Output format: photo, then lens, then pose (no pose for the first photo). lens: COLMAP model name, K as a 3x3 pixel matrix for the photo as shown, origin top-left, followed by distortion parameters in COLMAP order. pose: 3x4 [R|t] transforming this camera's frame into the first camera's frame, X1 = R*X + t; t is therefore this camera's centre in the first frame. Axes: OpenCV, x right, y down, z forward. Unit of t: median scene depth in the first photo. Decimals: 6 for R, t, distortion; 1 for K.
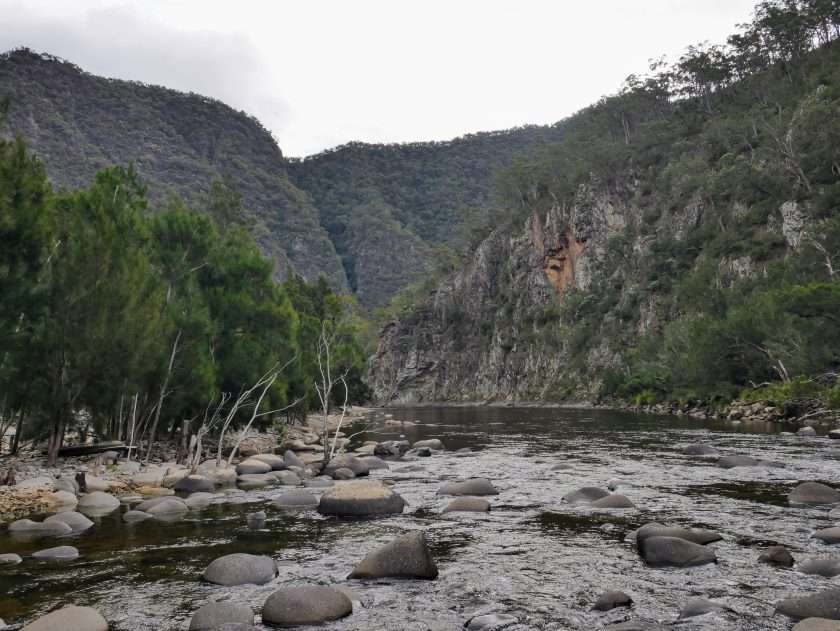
lens RADIAL K [[795.9, 0, 420.0], [0, 795.9, 315.5], [0, 0, 1]] dist [-0.056043, 0.062188]
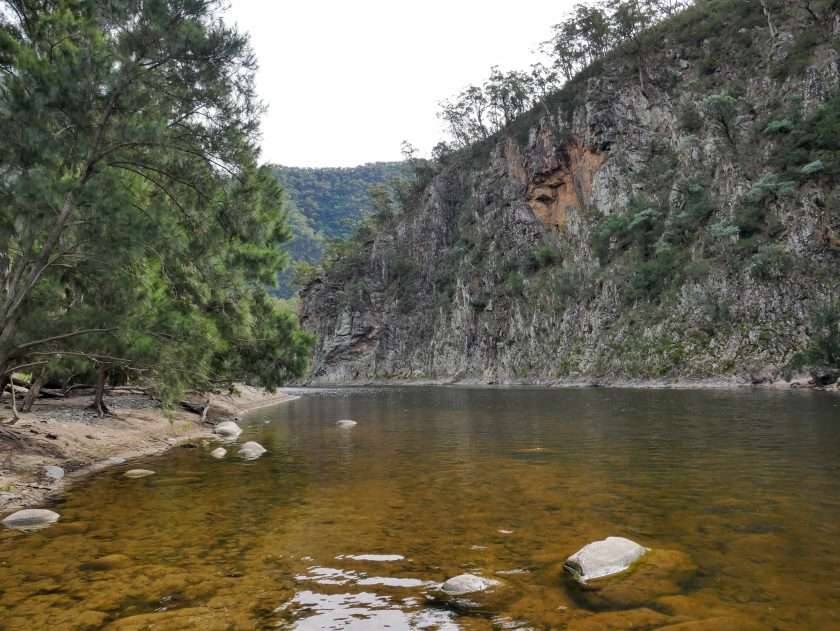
lens RADIAL K [[599.4, 0, 420.0], [0, 599.4, 315.5], [0, 0, 1]] dist [-0.065725, 0.006204]
pose [[0.987332, 0.012438, 0.158180, -0.028302], [-0.012785, 0.999918, 0.001175, 0.044430], [-0.158152, -0.003183, 0.987410, 0.409959]]
